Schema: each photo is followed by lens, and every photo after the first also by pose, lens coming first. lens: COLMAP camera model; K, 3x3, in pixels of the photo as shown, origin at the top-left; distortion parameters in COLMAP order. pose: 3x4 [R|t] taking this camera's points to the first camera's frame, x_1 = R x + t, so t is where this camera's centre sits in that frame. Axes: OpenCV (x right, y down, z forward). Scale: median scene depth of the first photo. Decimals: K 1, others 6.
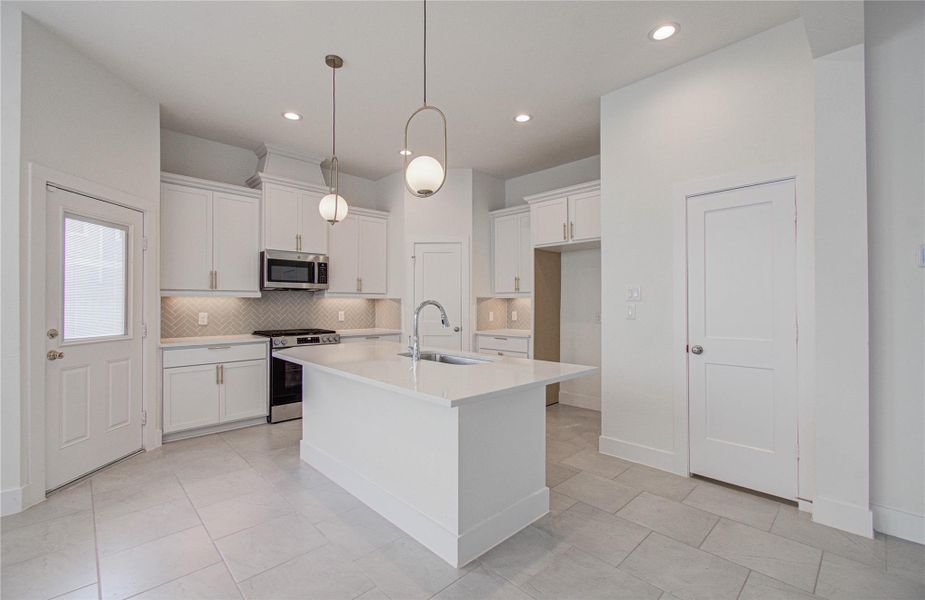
lens RADIAL K [[372.8, 0, 462.5], [0, 372.8, 300.0], [0, 0, 1]] dist [0.000125, -0.000024]
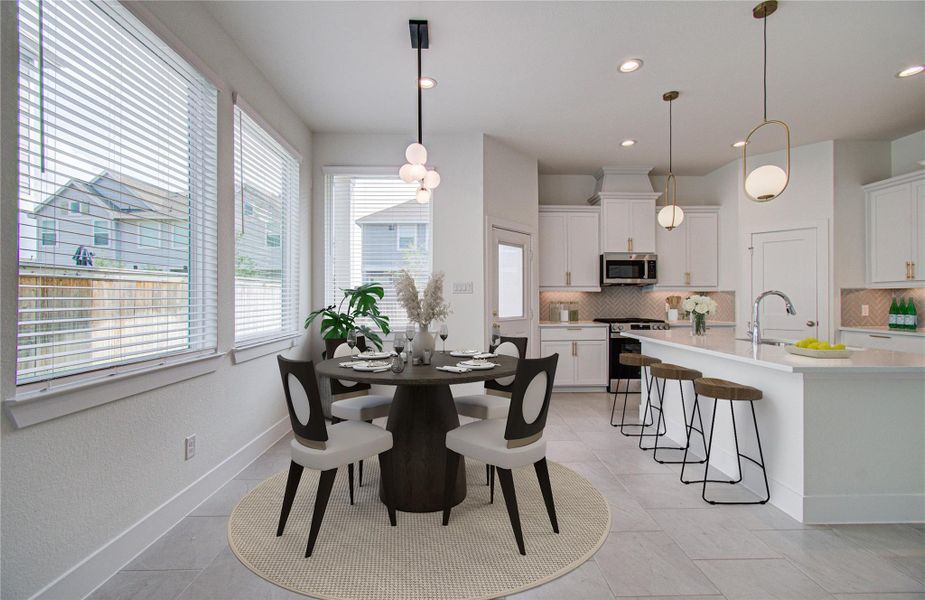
lens RADIAL K [[506.5, 0, 365.9], [0, 506.5, 302.4], [0, 0, 1]] dist [-0.002070, -0.002446]
pose [[0.719528, -0.003090, -0.694457, 0.071699], [0.004864, 0.999988, 0.000591, 0.024882], [0.694446, -0.003803, 0.719534, -0.756699]]
